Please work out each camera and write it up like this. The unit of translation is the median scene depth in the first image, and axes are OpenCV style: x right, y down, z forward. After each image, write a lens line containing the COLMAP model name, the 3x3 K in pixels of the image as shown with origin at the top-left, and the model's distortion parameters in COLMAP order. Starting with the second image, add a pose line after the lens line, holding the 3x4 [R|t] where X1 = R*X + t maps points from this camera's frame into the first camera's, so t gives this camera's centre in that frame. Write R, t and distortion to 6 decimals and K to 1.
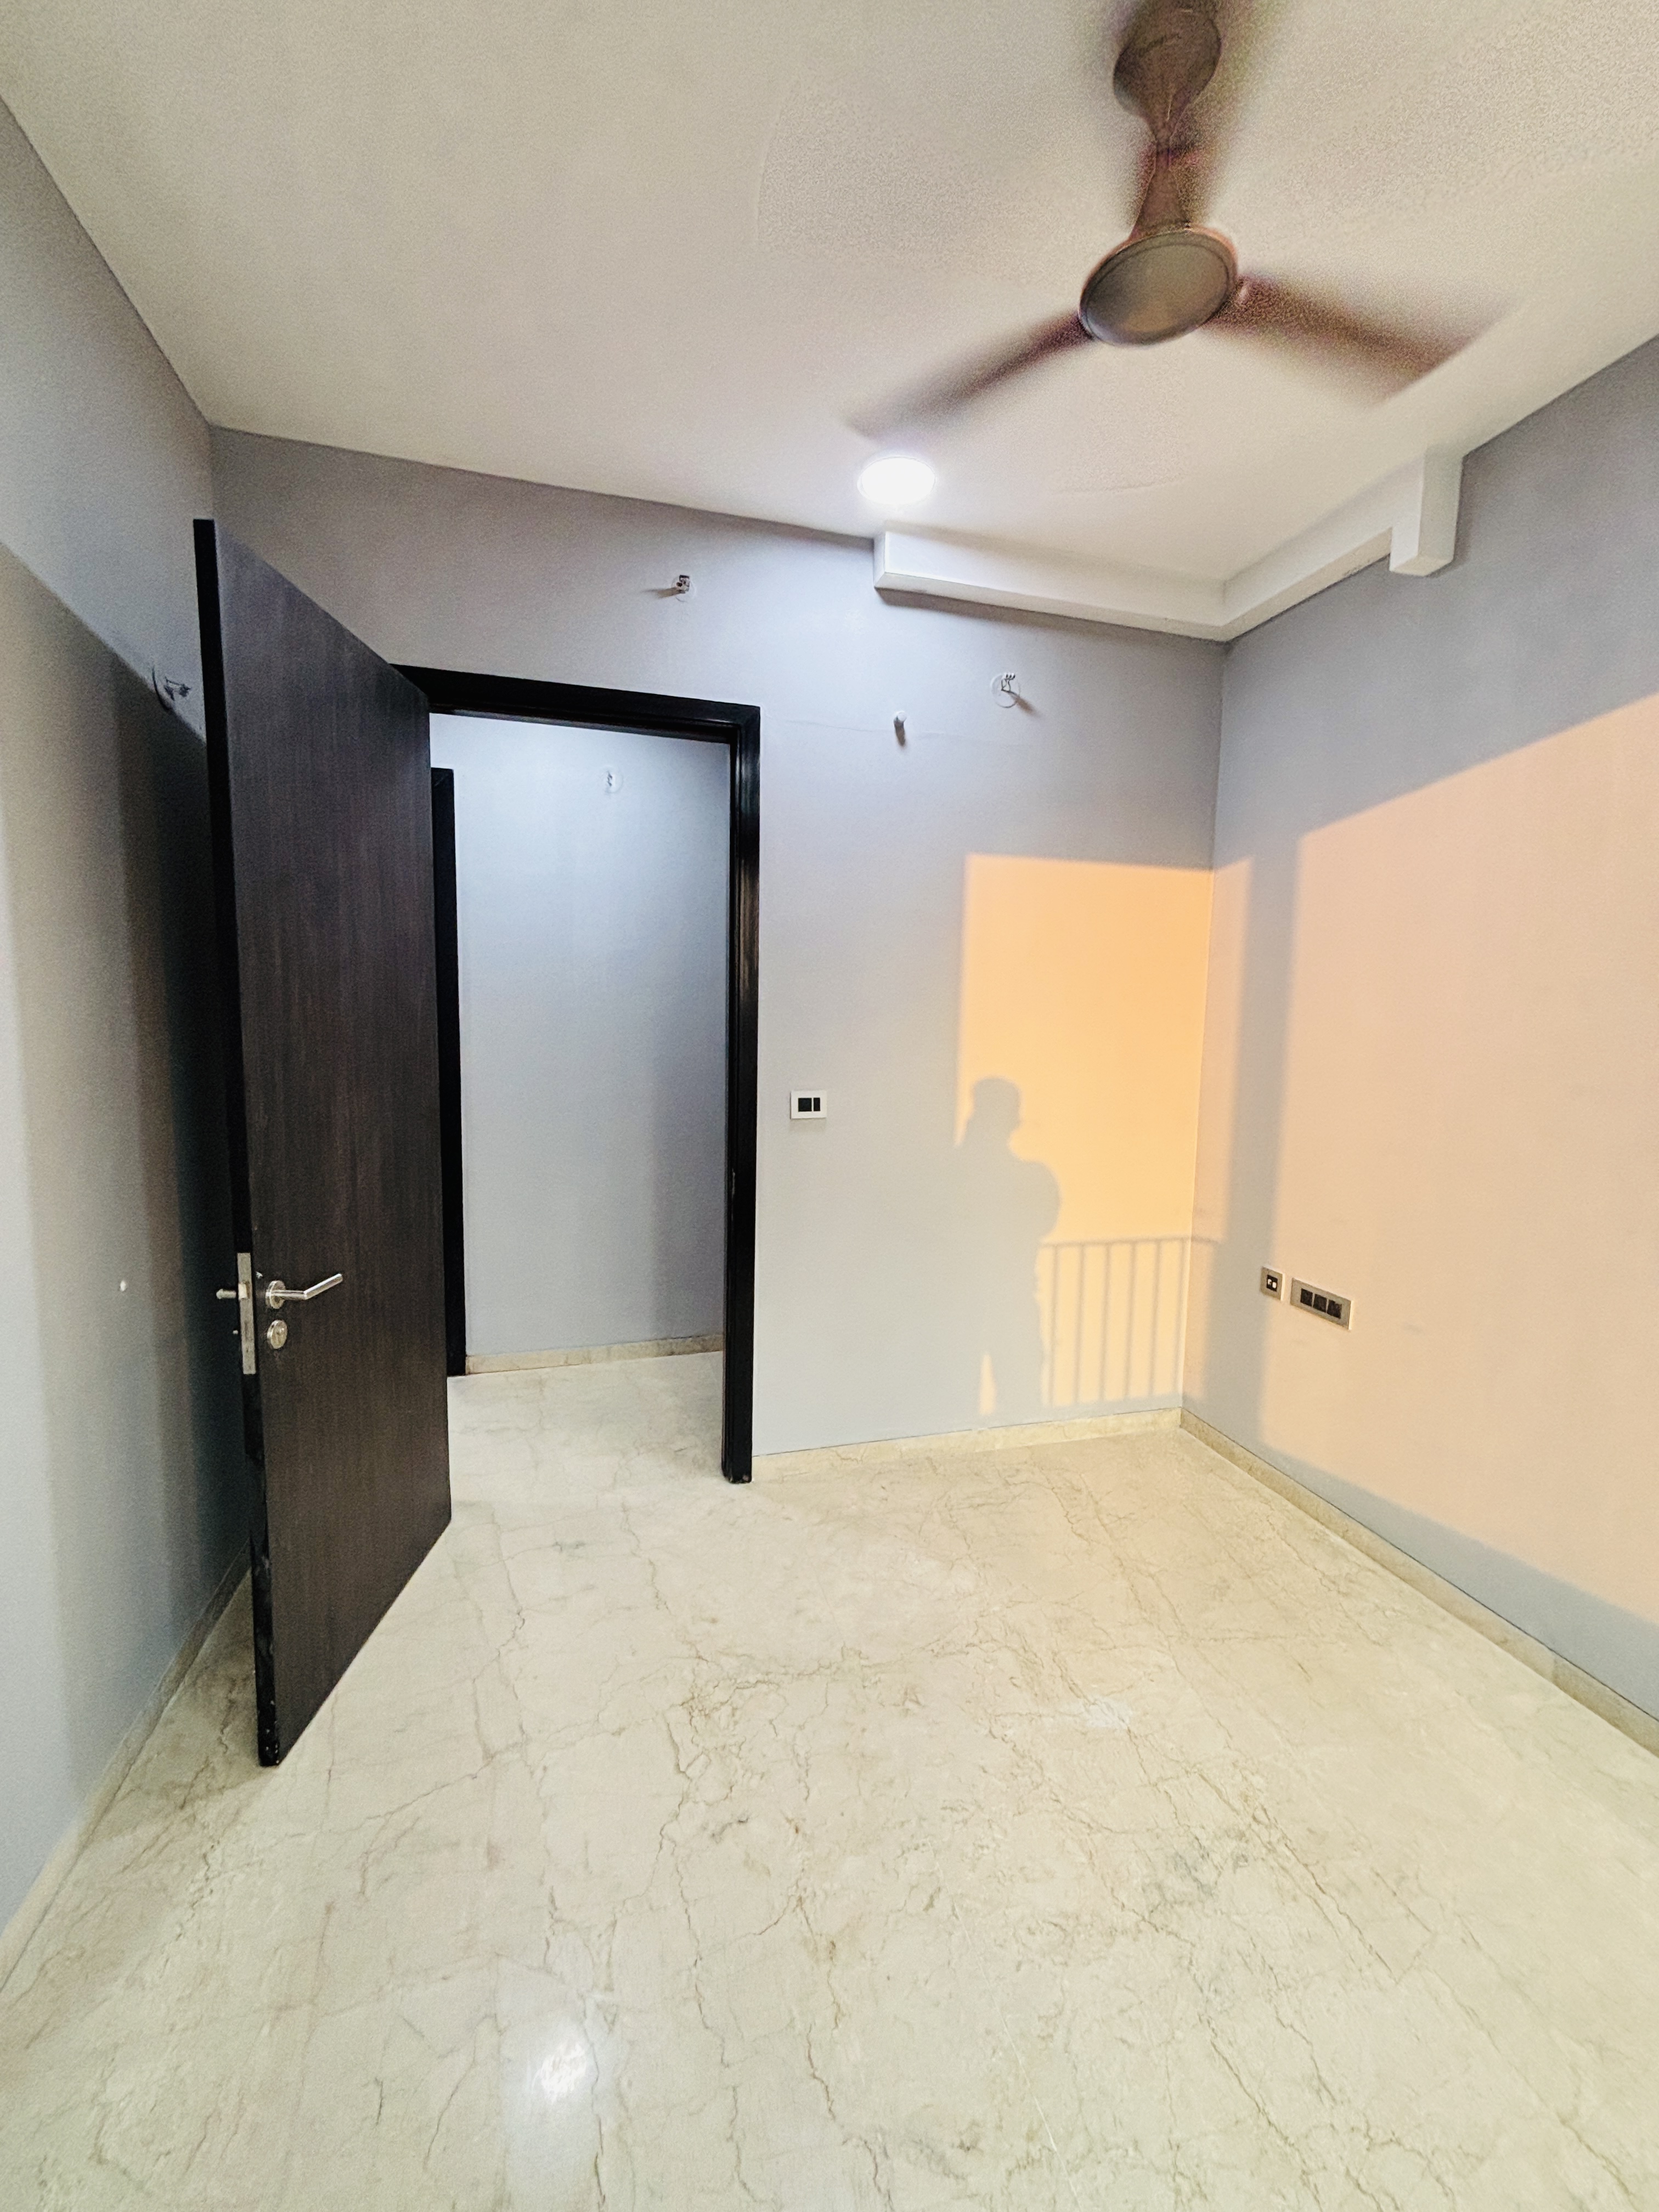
lens RADIAL K [[908.2, 0, 832.8], [0, 908.2, 1108.6], [0, 0, 1]] dist [0.014860, 0.000102]
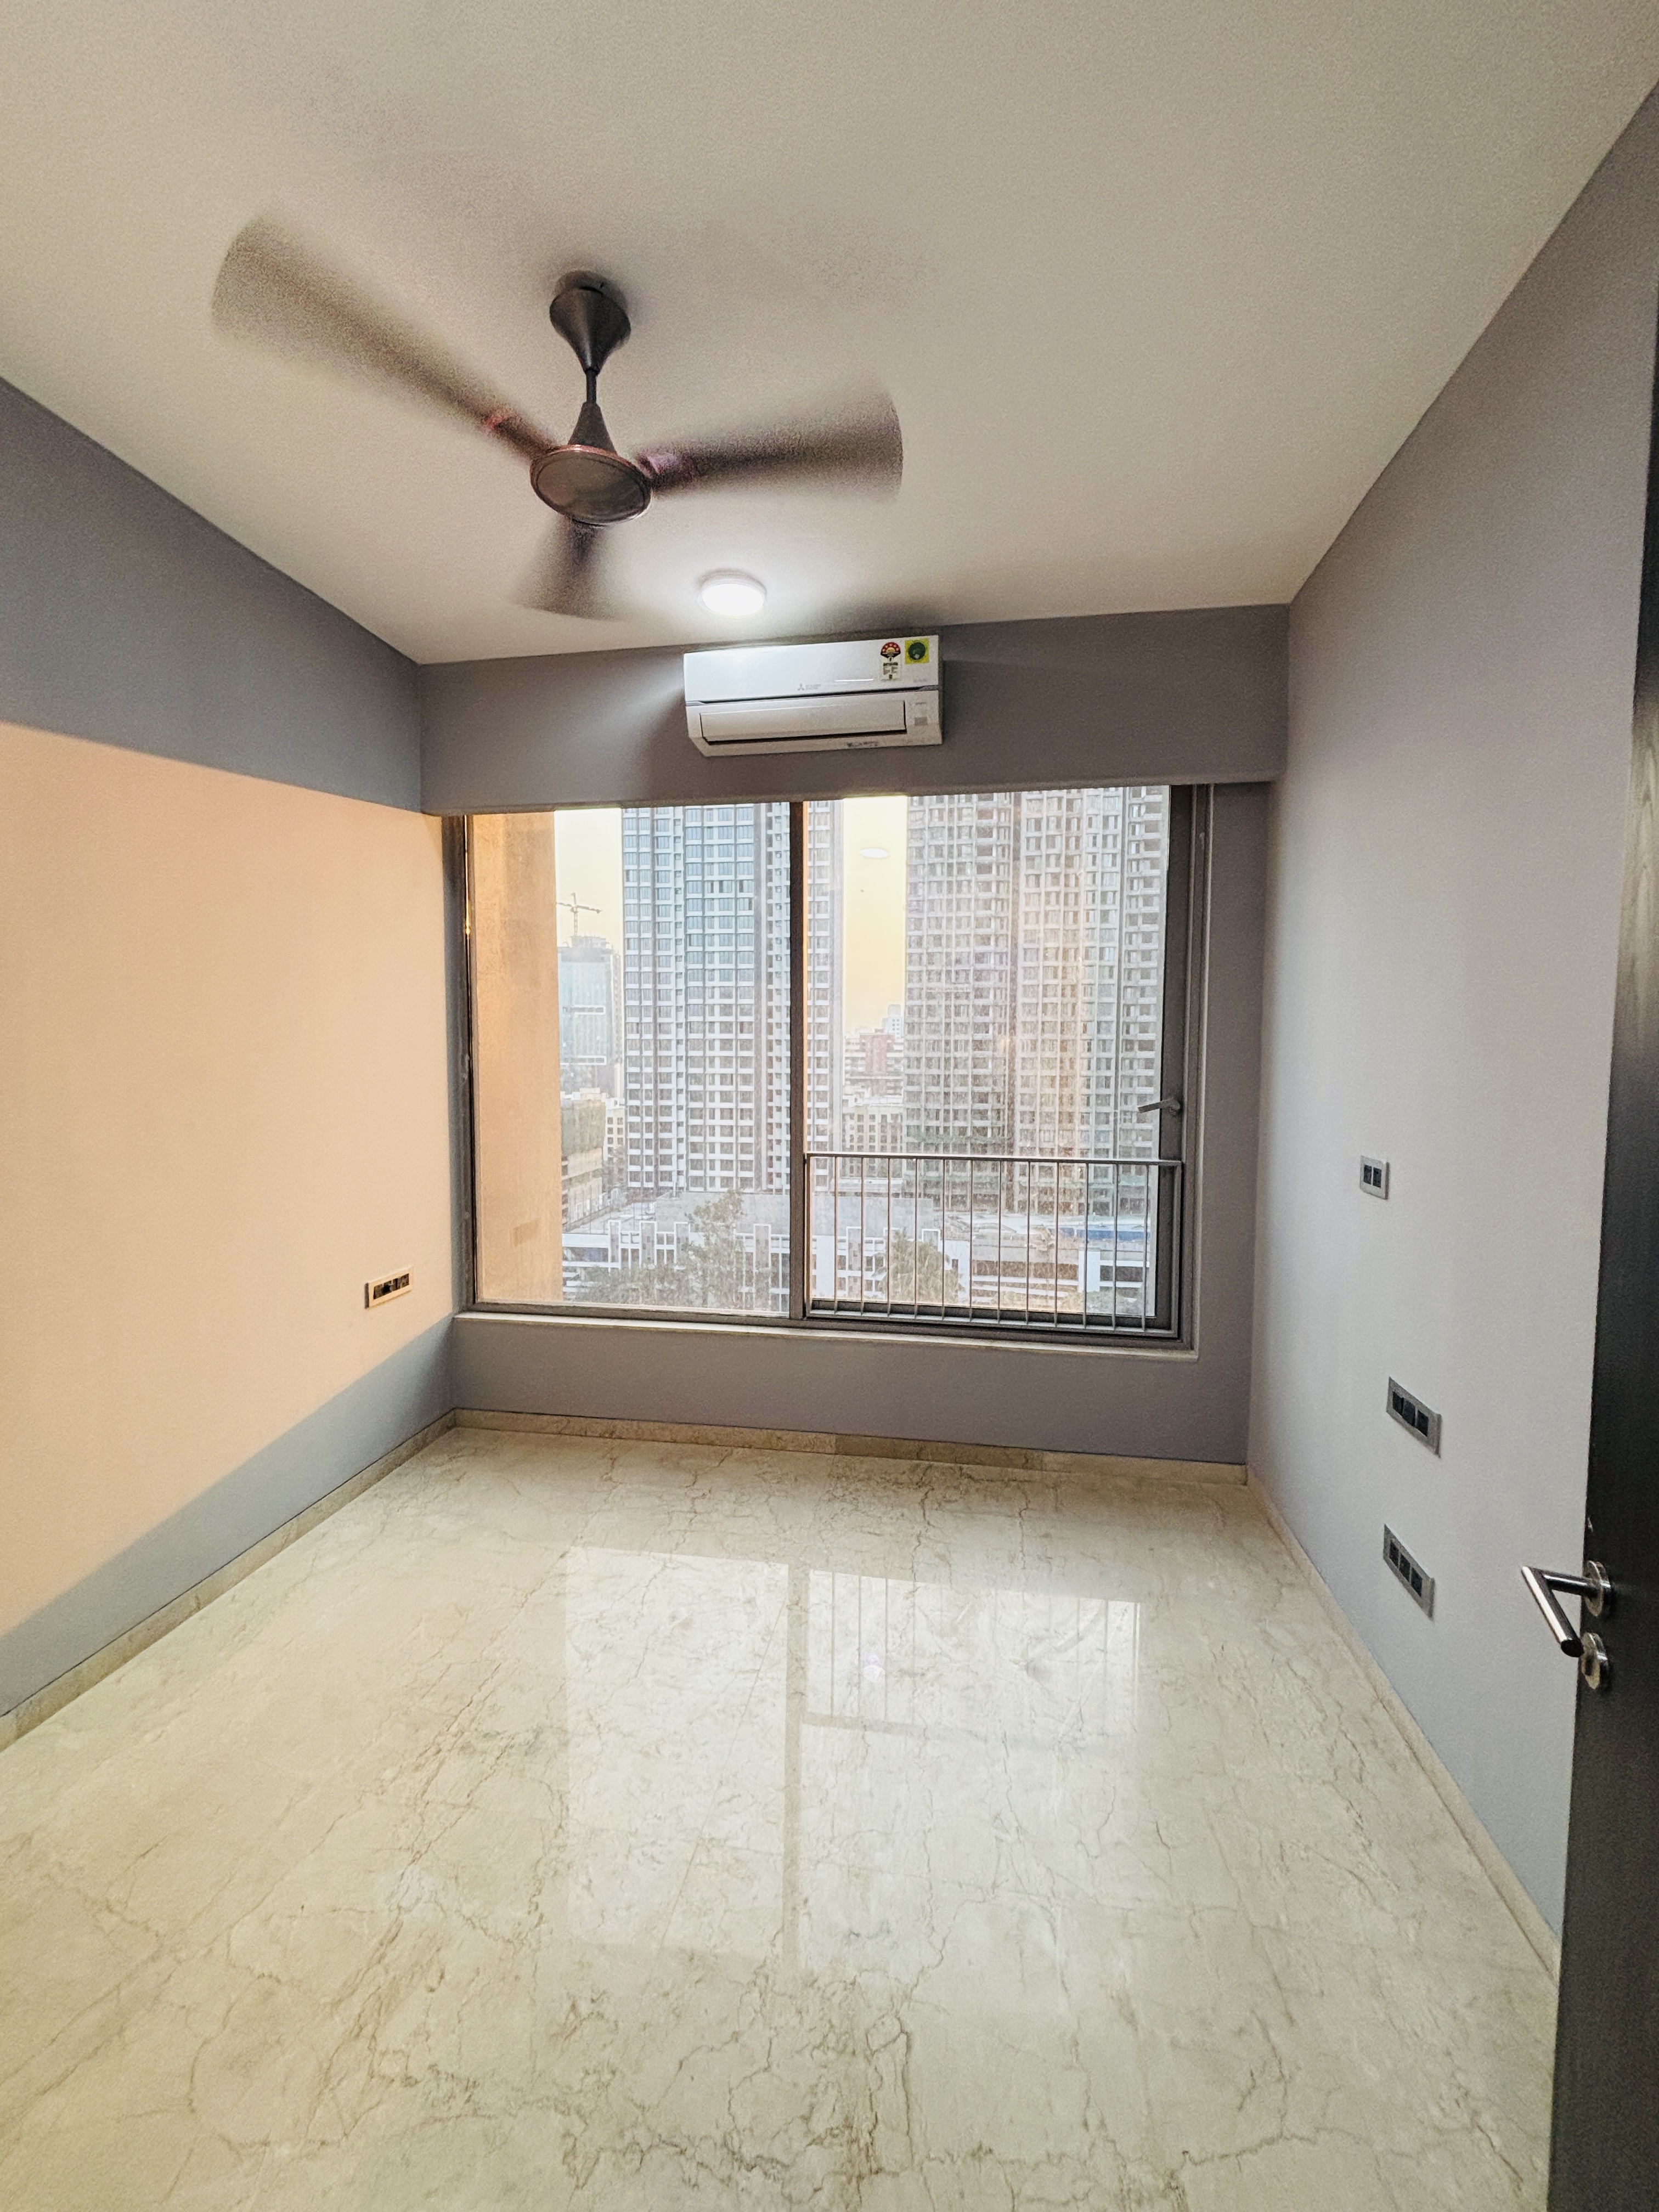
lens RADIAL K [[901.4, 0, 814.1], [0, 901.4, 1109.7], [0, 0, 1]] dist [0.023340, -0.000089]
pose [[-0.894823, -0.056086, 0.442883, -0.370034], [0.023984, 0.984604, 0.173149, -0.174400], [-0.445776, 0.165560, -0.879701, 1.476780]]
